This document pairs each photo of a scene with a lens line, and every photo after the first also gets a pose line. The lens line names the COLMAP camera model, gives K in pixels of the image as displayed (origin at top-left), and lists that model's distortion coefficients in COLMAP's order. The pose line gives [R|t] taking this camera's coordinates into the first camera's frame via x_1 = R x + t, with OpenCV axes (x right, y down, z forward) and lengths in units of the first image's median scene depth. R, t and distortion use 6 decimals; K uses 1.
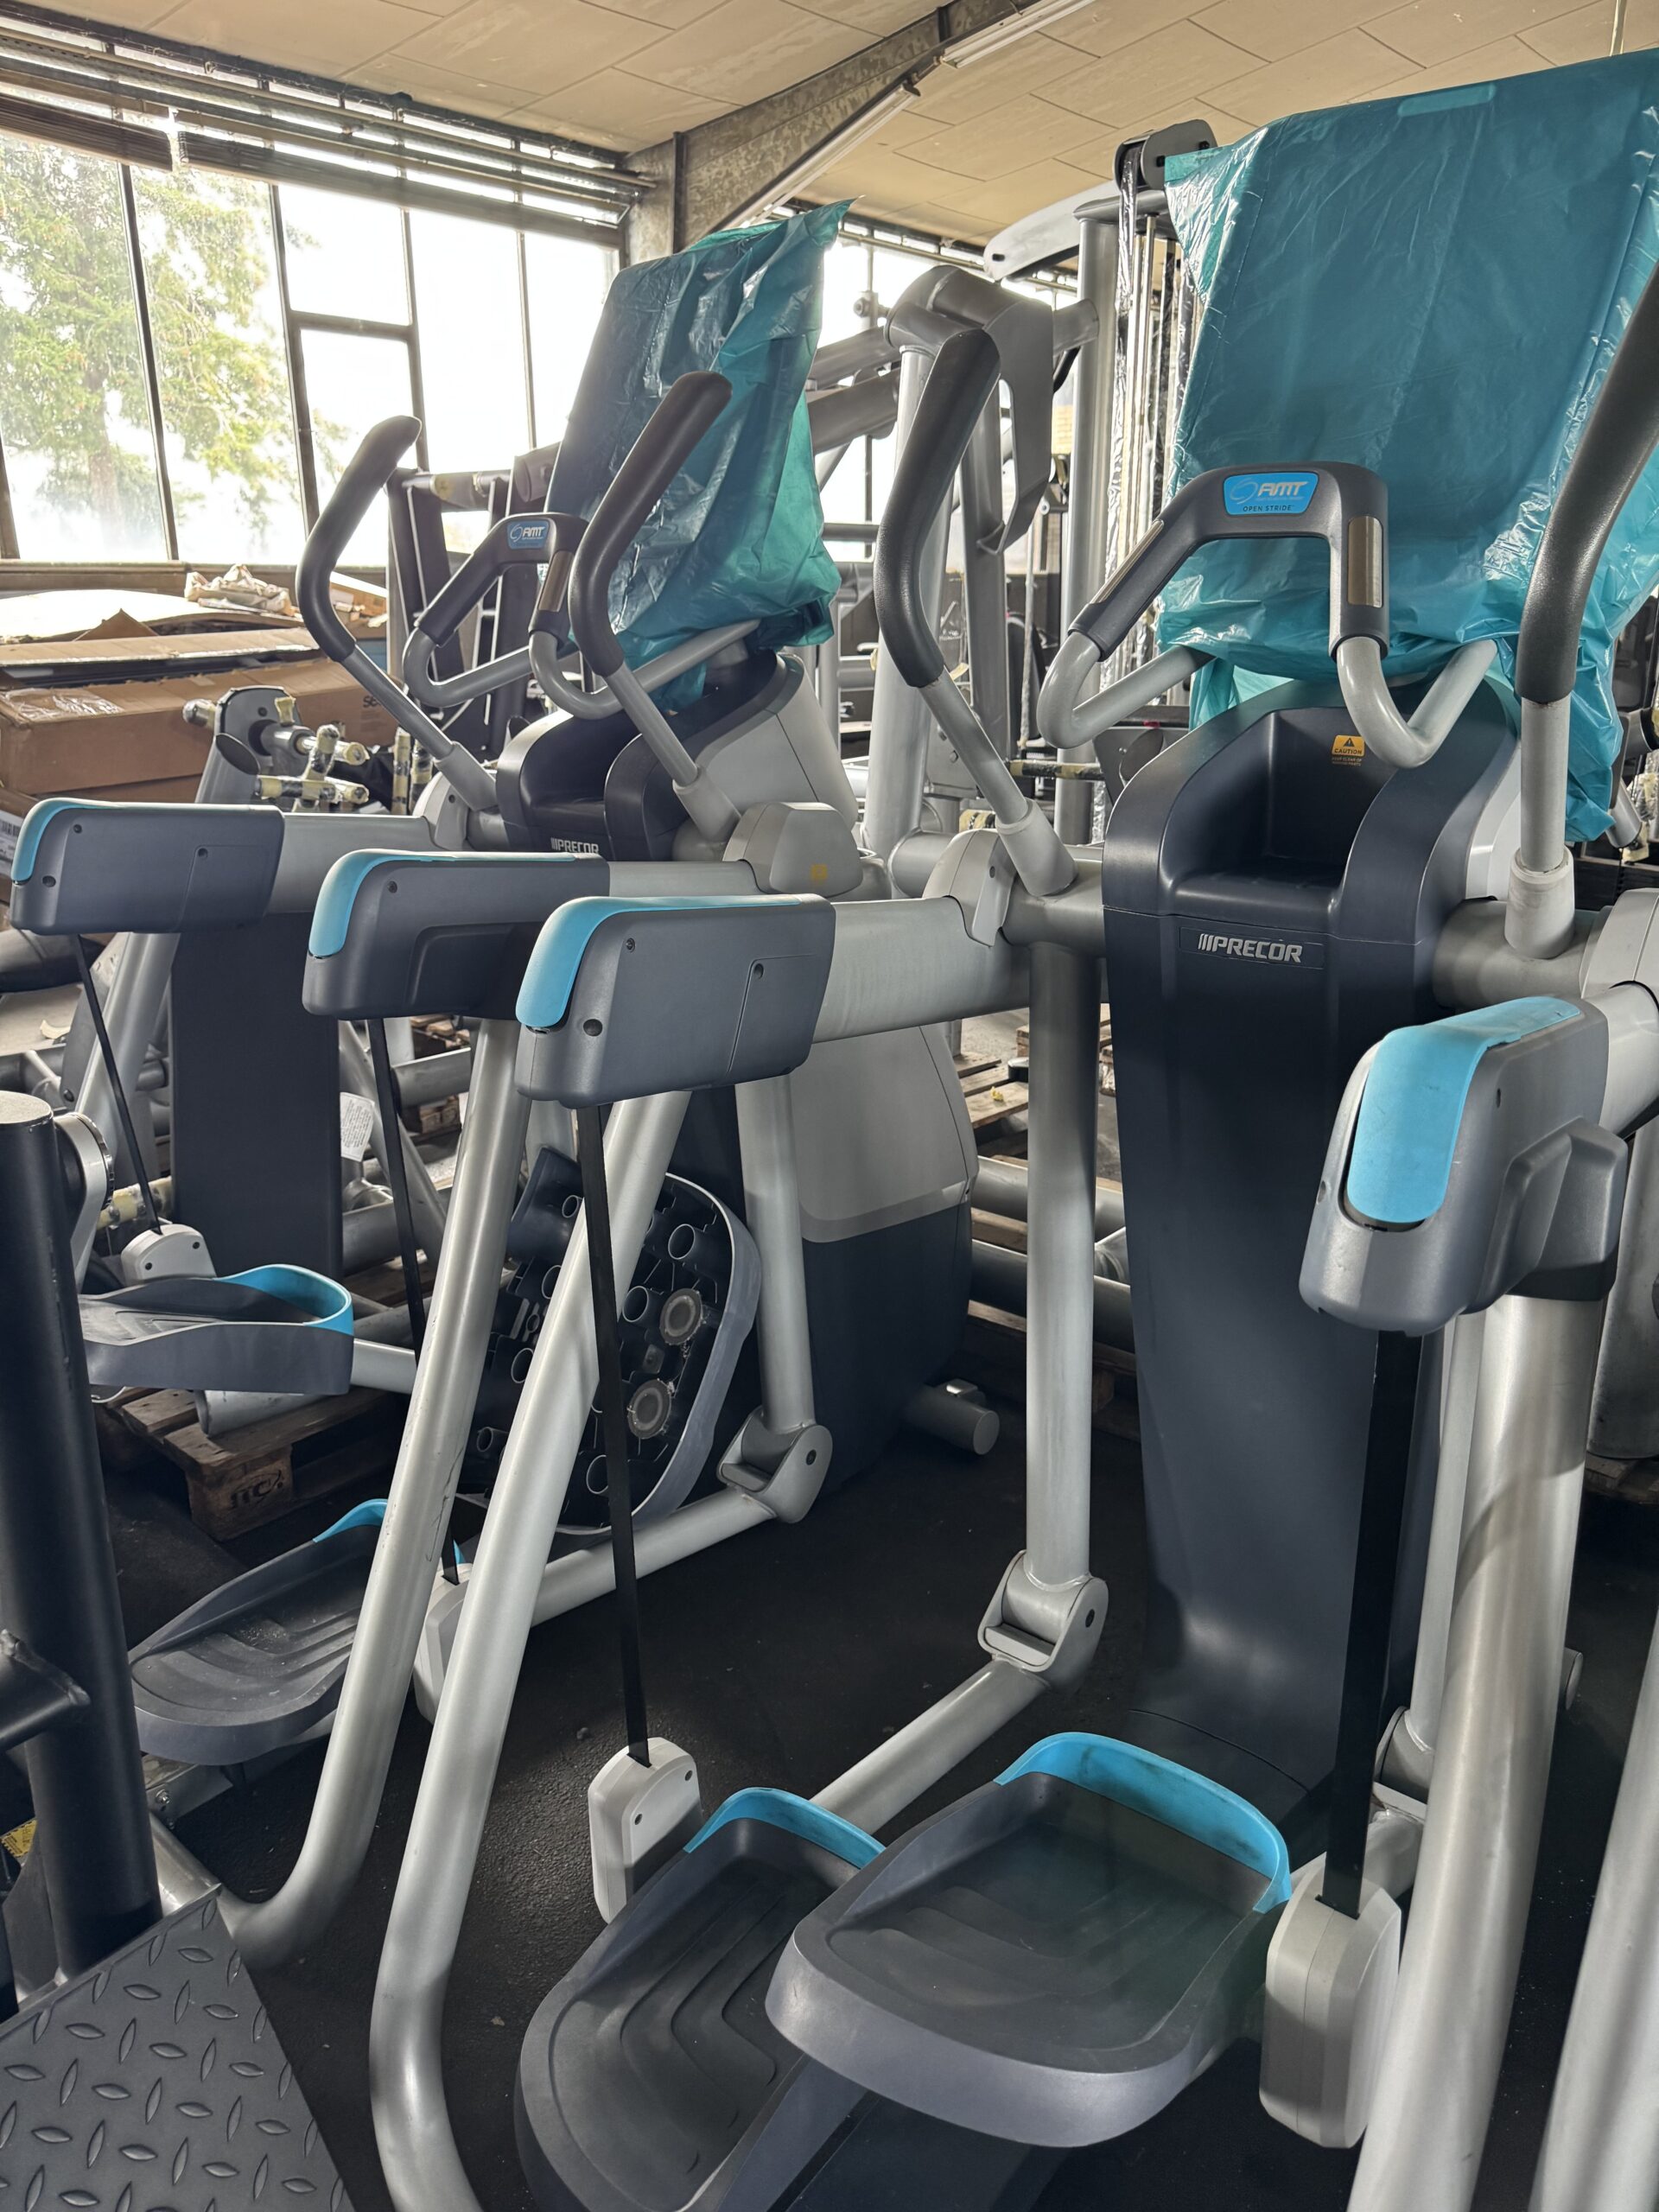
lens RADIAL K [[1557.2, 0, 829.5], [0, 1557.2, 1106.0], [0, 0, 1]] dist [0.010178, -0.015588]
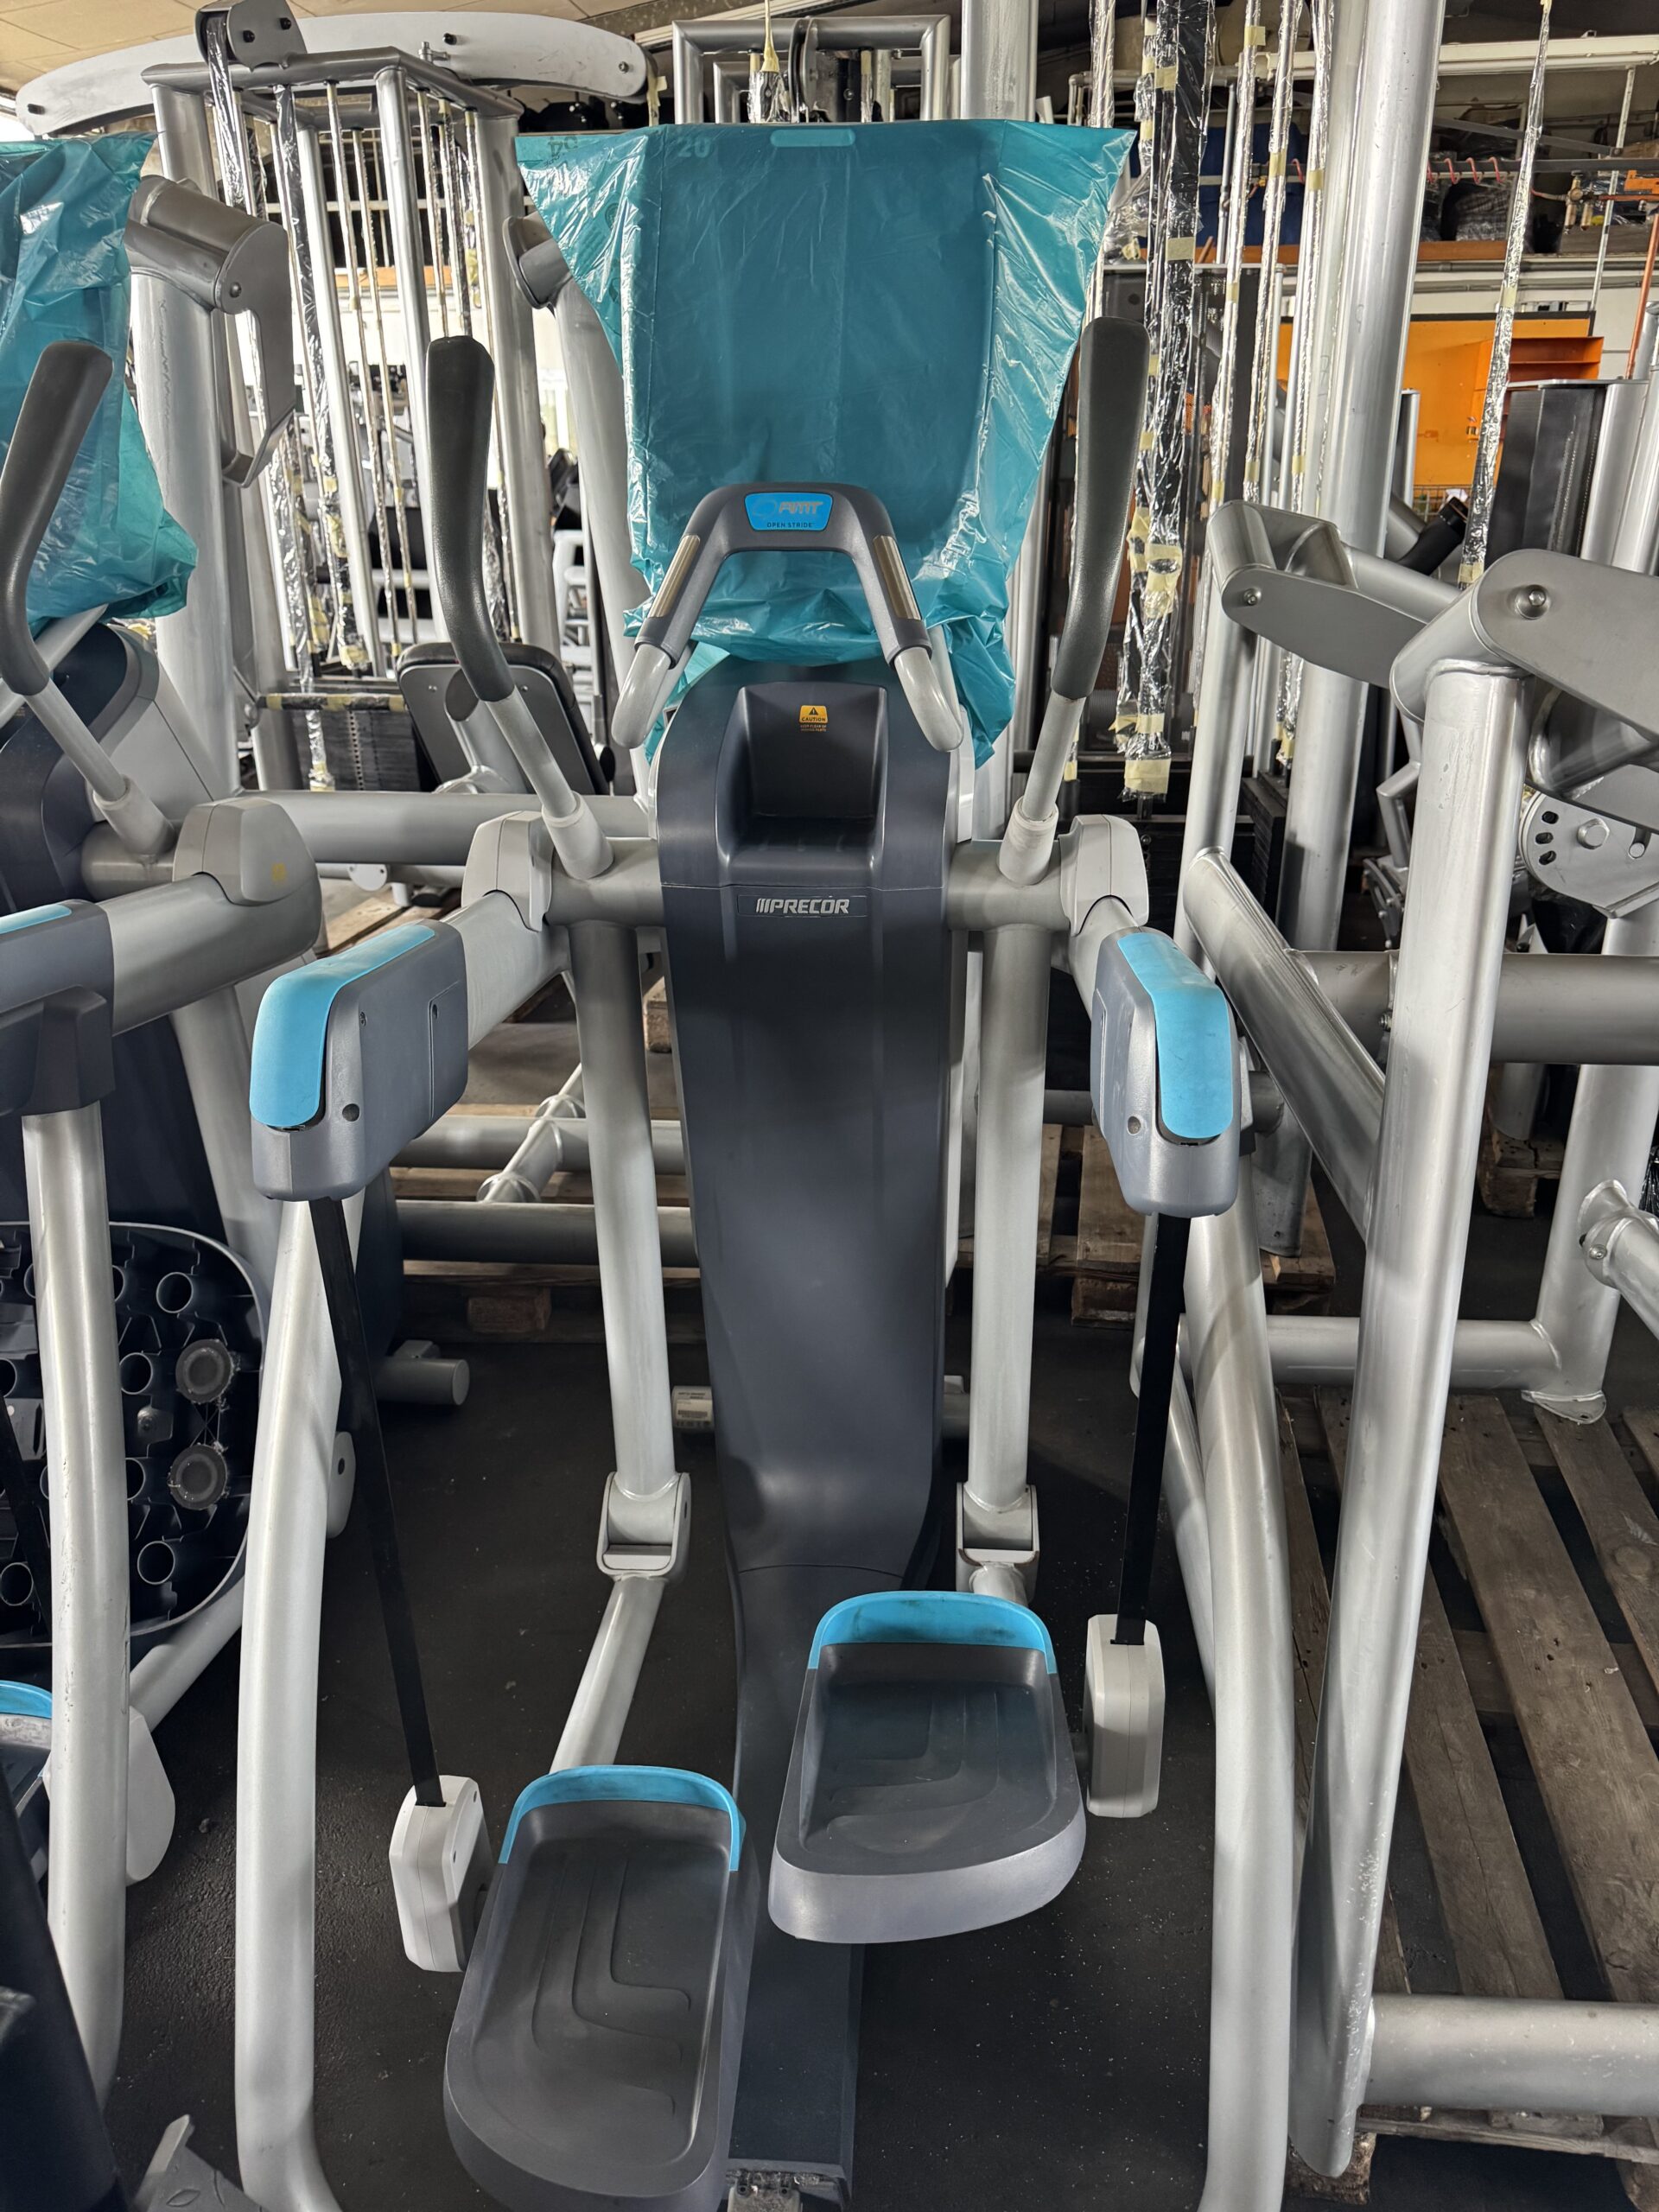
lens RADIAL K [[1557.2, 0, 829.5], [0, 1557.2, 1106.0], [0, 0, 1]] dist [0.010178, -0.015588]
pose [[0.820541, -0.231200, 0.522742, -0.337706], [0.184429, 0.972720, 0.140722, -0.113833], [-0.541017, -0.019060, 0.840796, 0.026384]]
